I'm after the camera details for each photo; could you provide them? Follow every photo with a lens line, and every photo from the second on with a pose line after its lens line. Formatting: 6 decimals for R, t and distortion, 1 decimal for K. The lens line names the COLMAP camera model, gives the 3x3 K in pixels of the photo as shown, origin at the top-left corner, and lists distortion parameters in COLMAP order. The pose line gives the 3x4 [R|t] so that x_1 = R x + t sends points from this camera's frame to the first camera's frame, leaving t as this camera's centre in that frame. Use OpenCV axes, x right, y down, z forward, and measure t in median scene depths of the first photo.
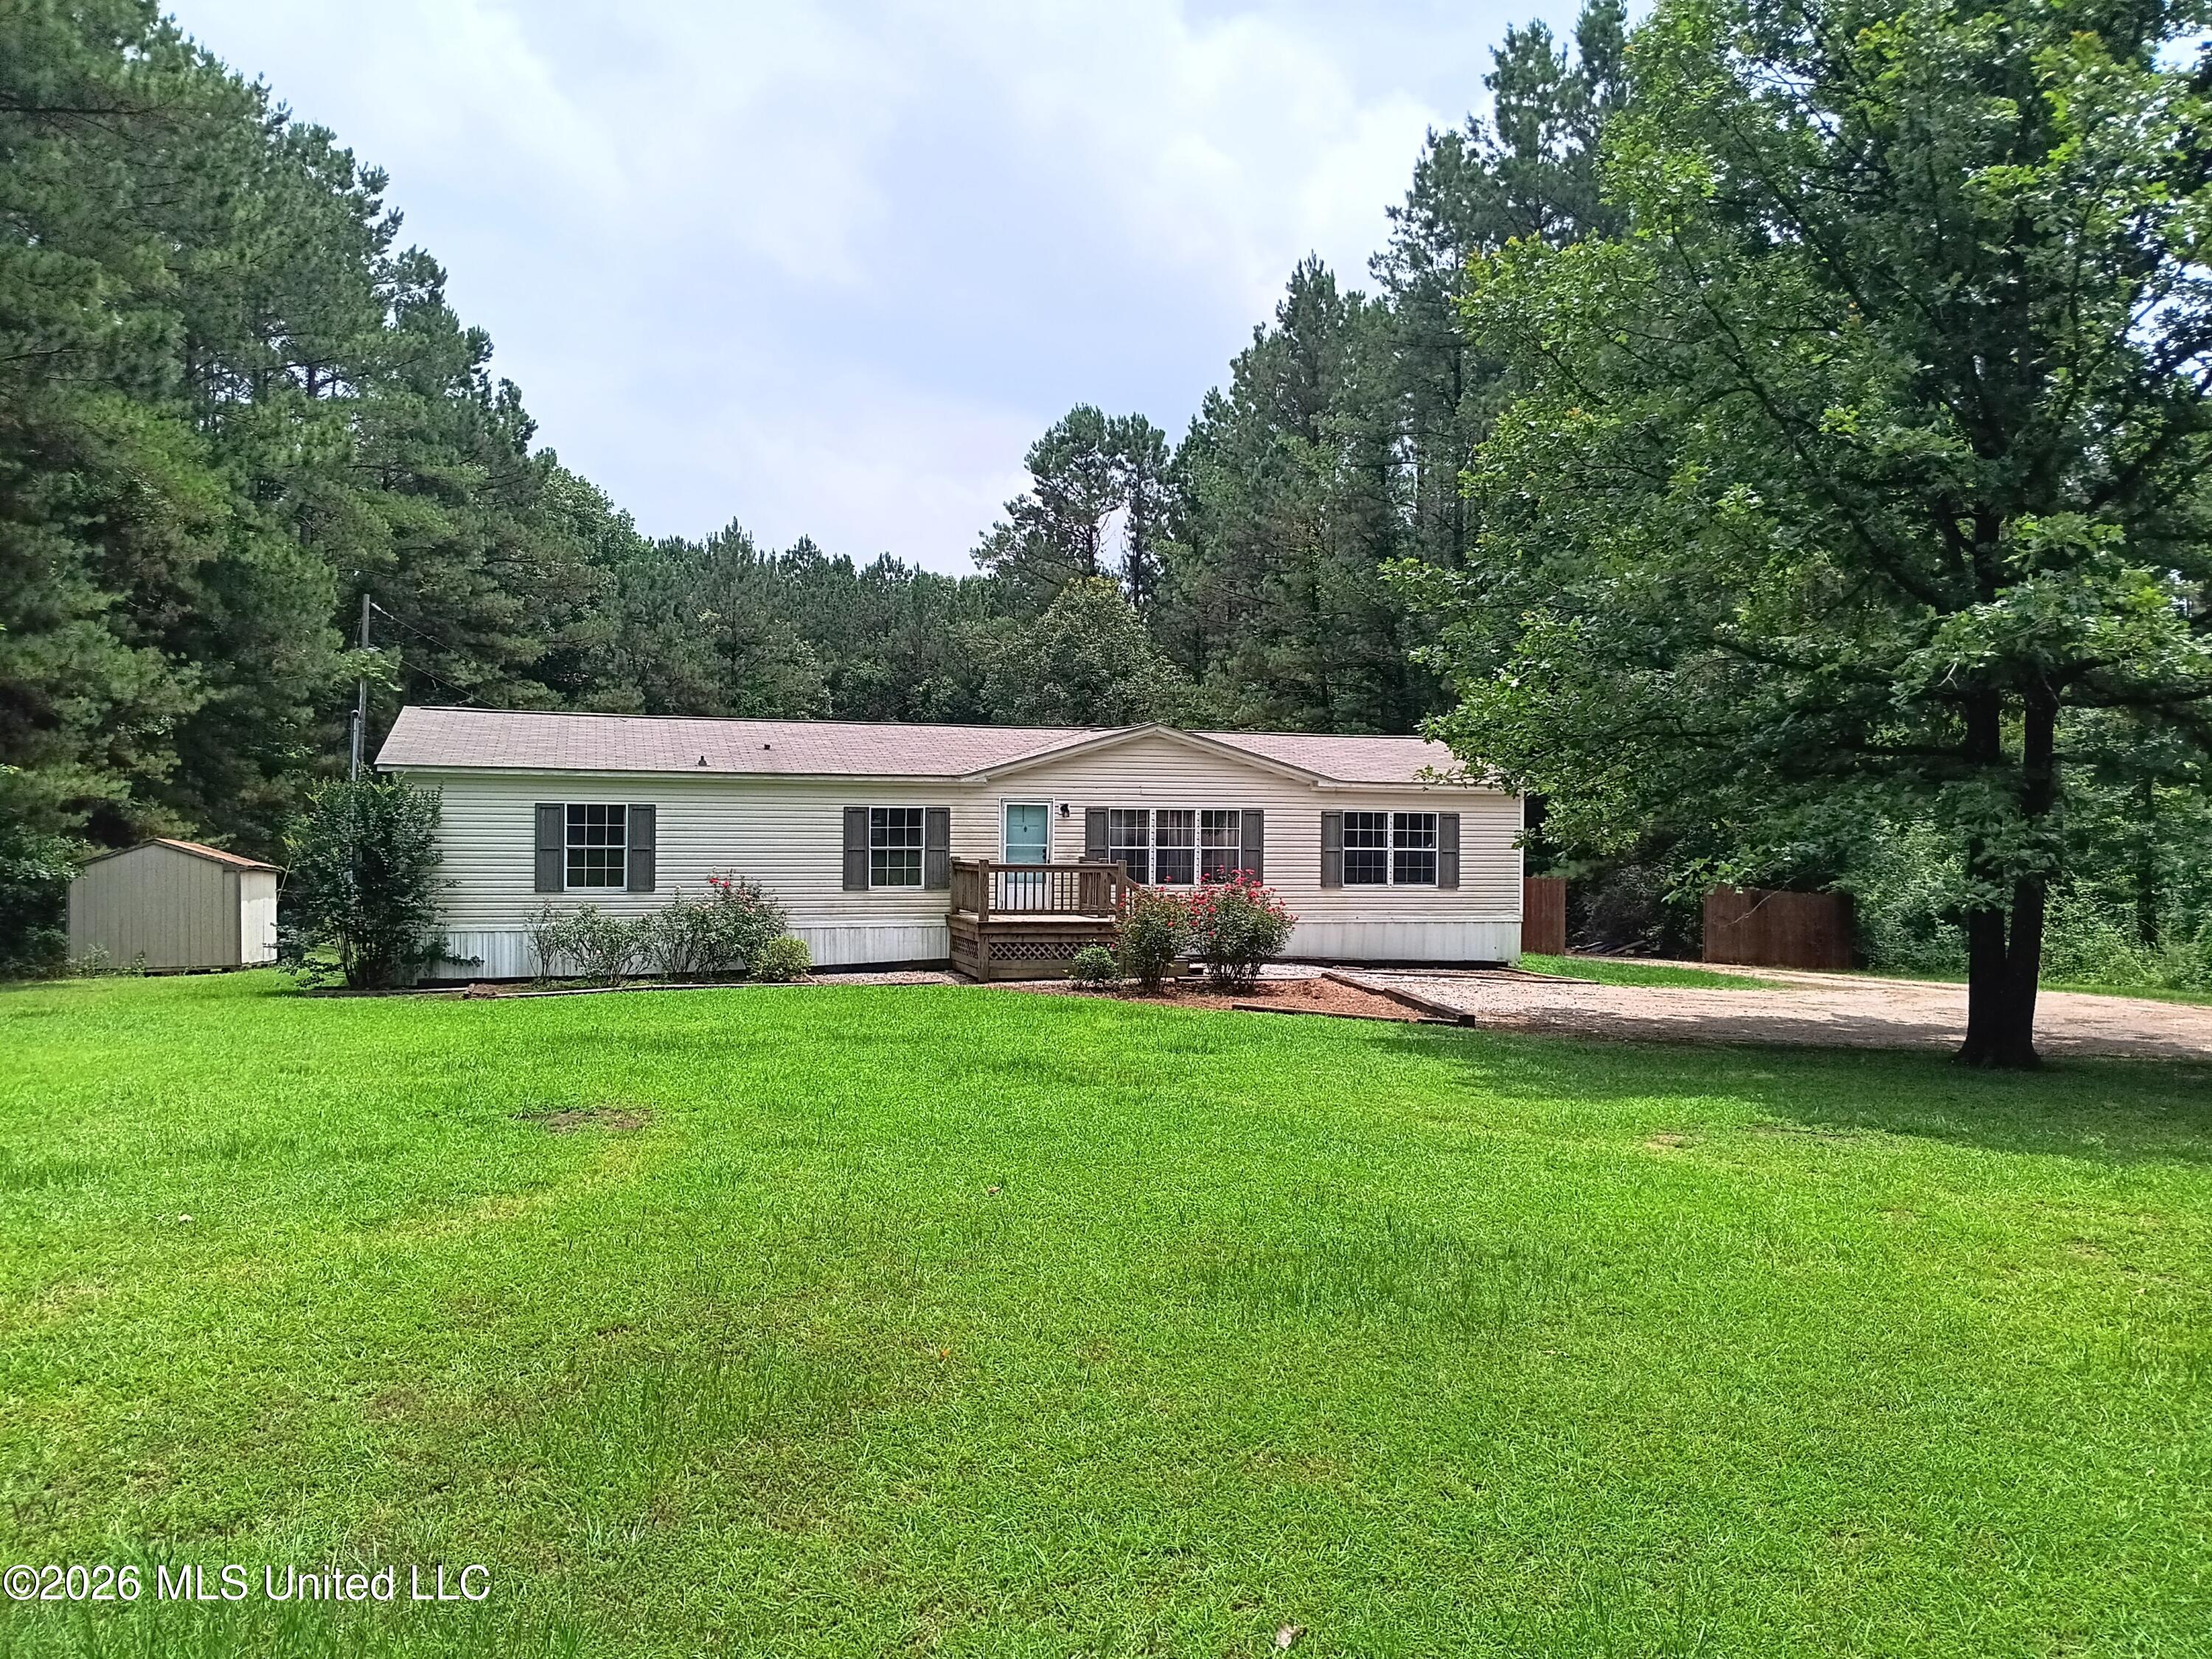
lens RADIAL K [[1680.5, 0, 1100.7], [0, 1680.5, 852.5], [0, 0, 1]] dist [0.059951, -0.136265]
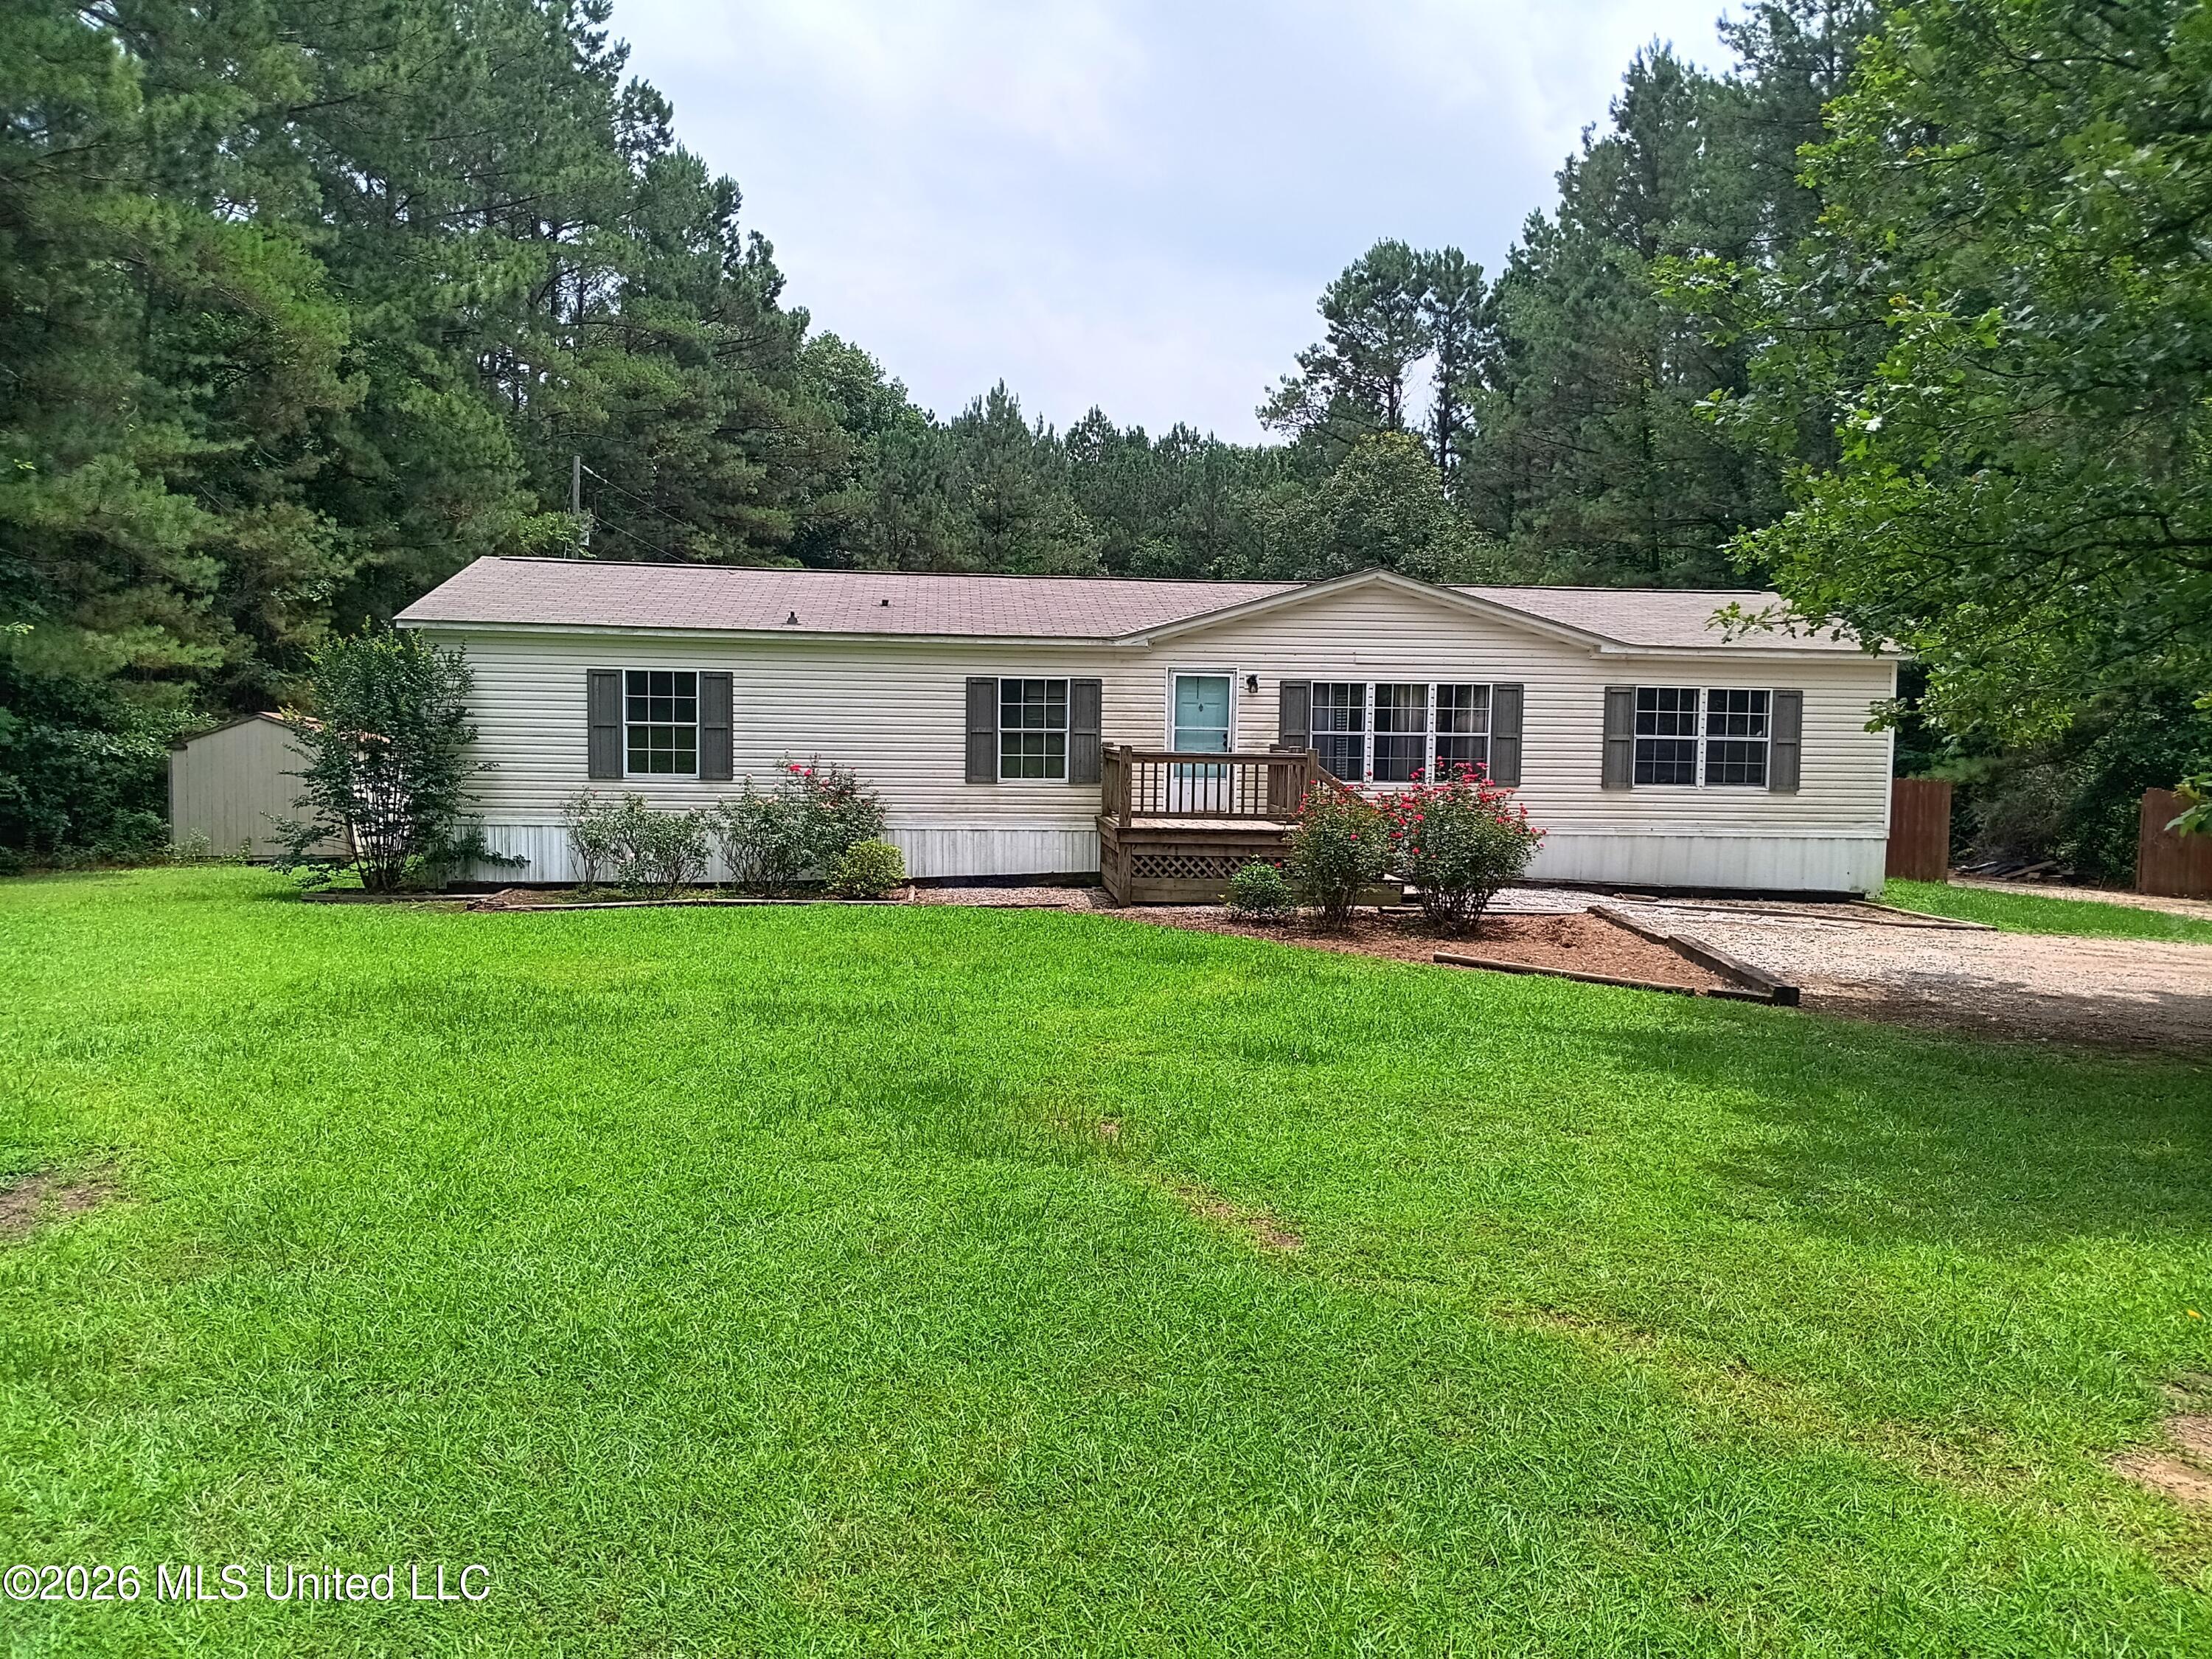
lens RADIAL K [[1680.5, 0, 1100.2], [0, 1680.5, 840.1], [0, 0, 1]] dist [0.059951, -0.136265]
pose [[0.980653, 0.022283, -0.194484, 0.057756], [-0.011260, 0.998276, 0.057601, 0.002928], [0.195432, -0.054297, 0.979213, 0.214525]]
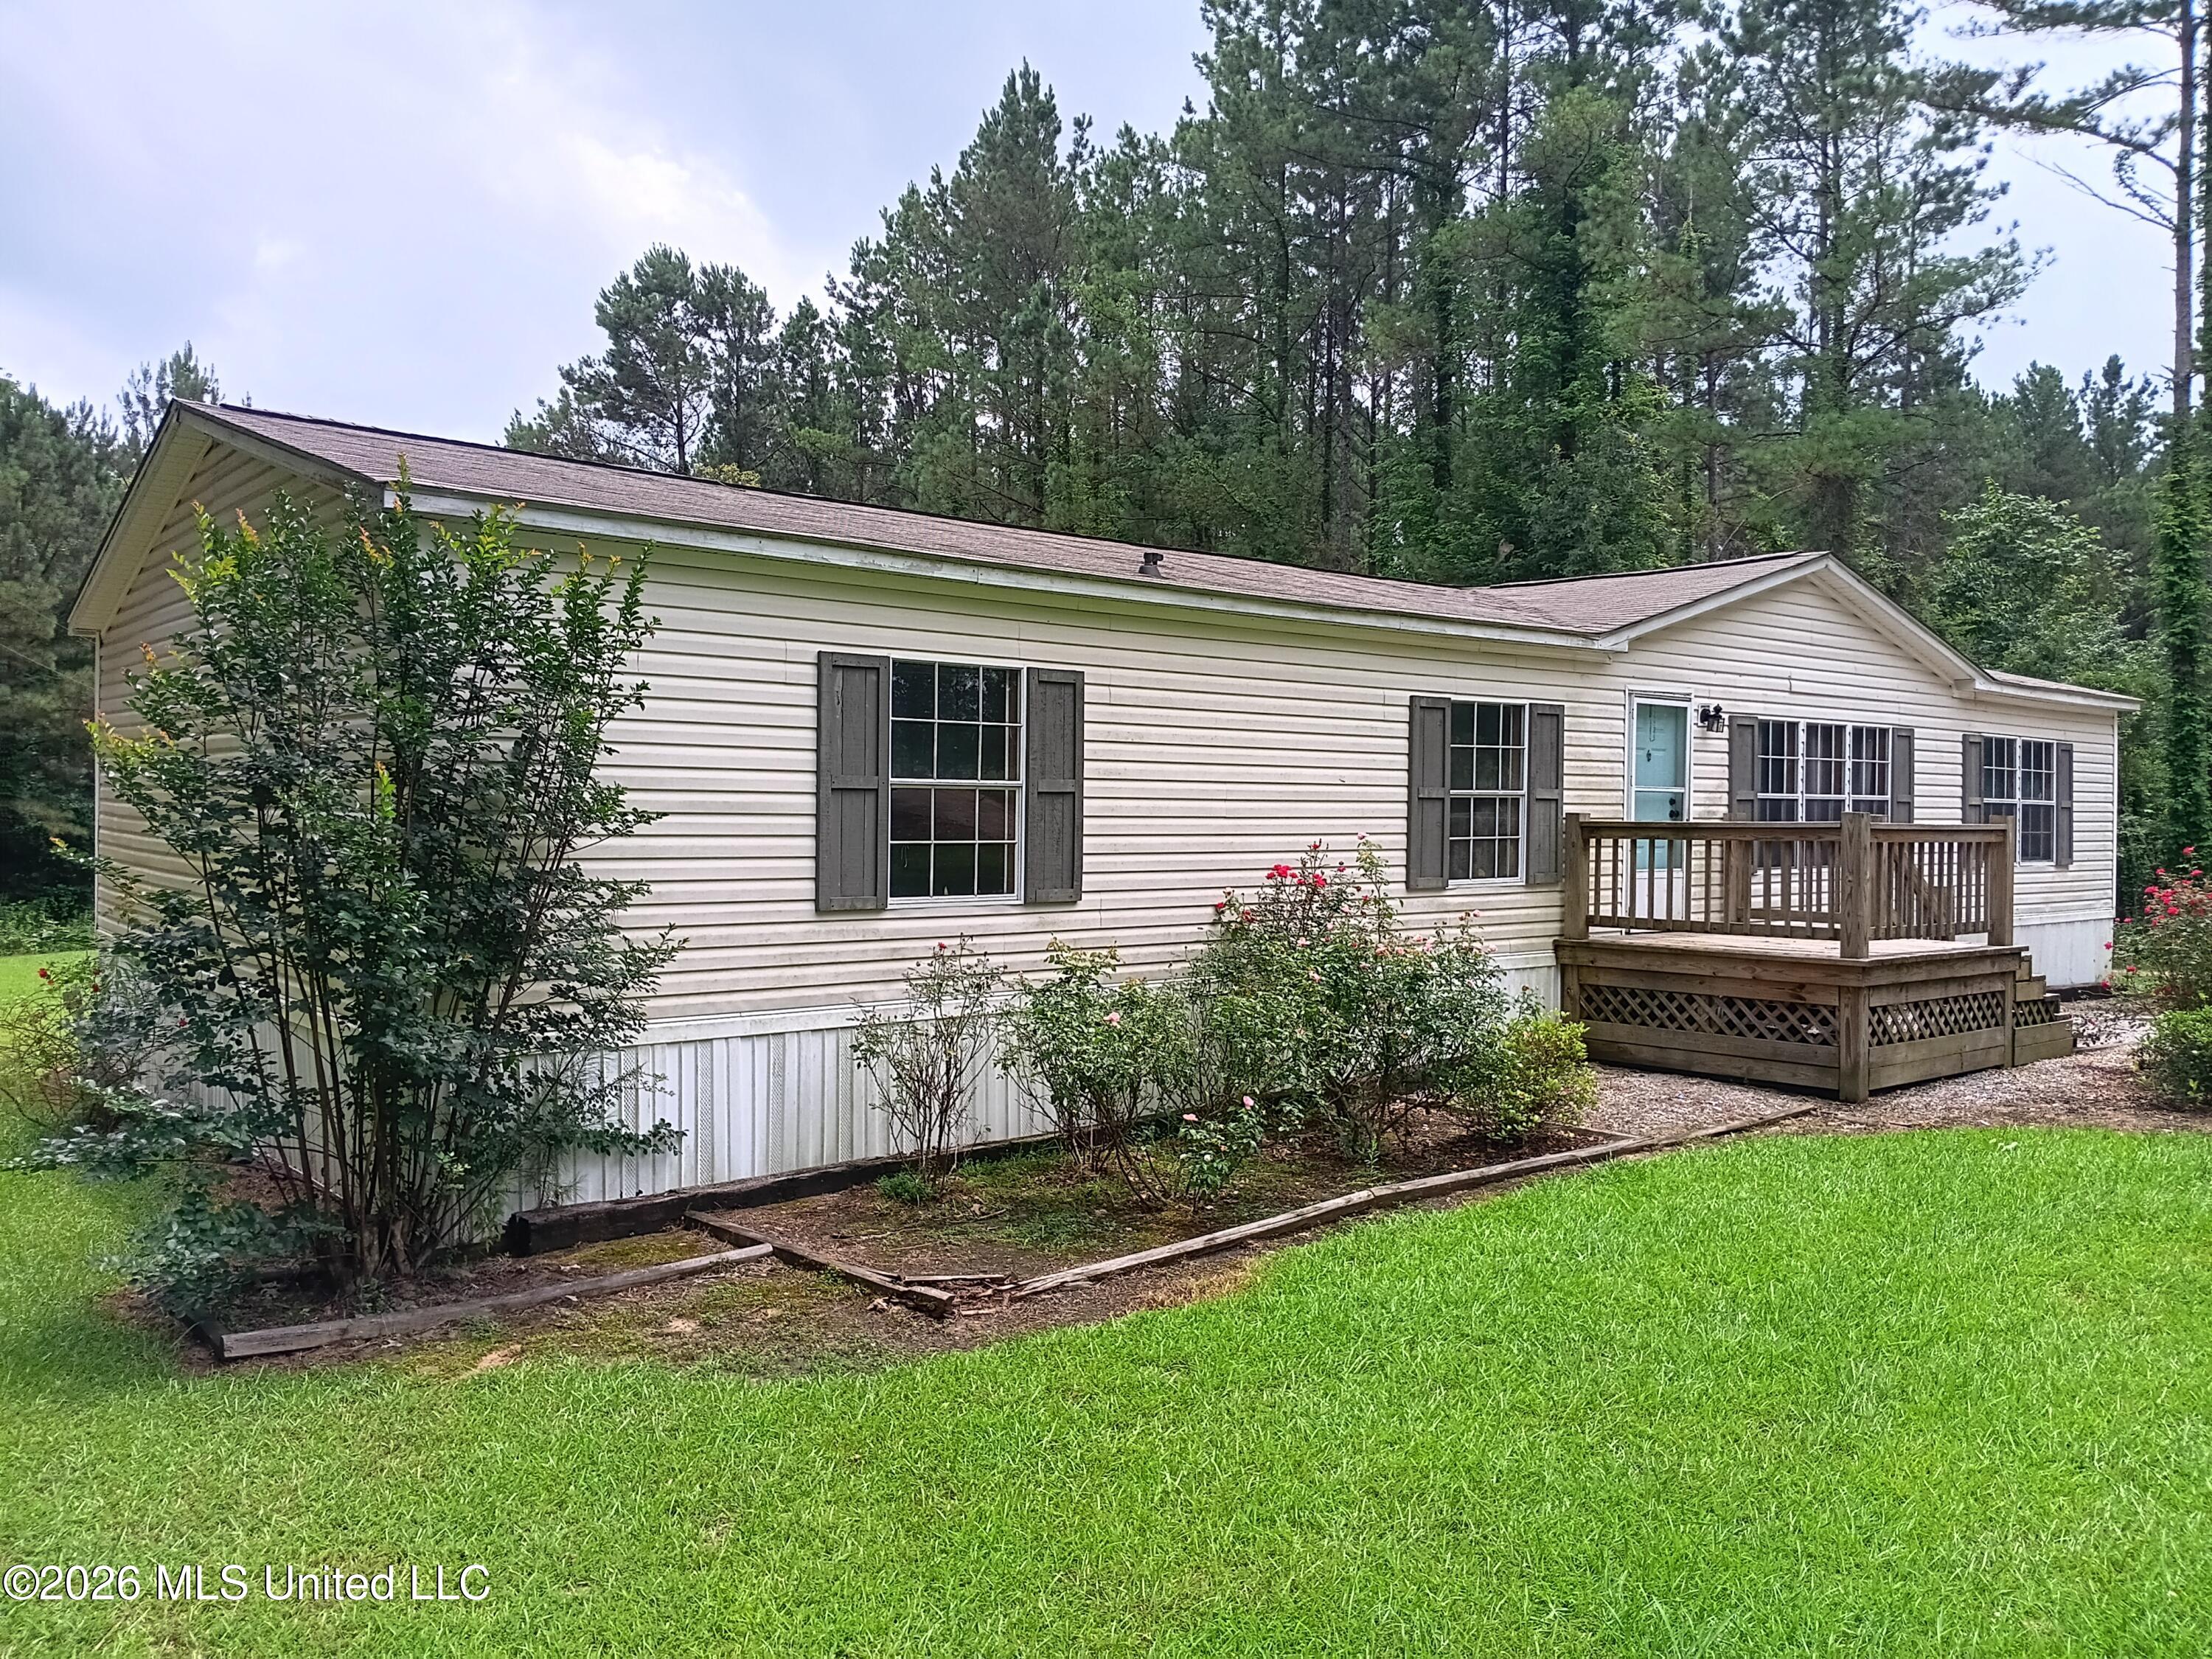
lens RADIAL K [[1680.5, 0, 1069.5], [0, 1680.5, 842.3], [0, 0, 1]] dist [0.059951, -0.136265]
pose [[0.924264, -0.011103, 0.381593, -0.359860], [0.010189, 0.999938, 0.004416, 0.006805], [-0.381619, -0.000194, 0.924320, 0.579066]]
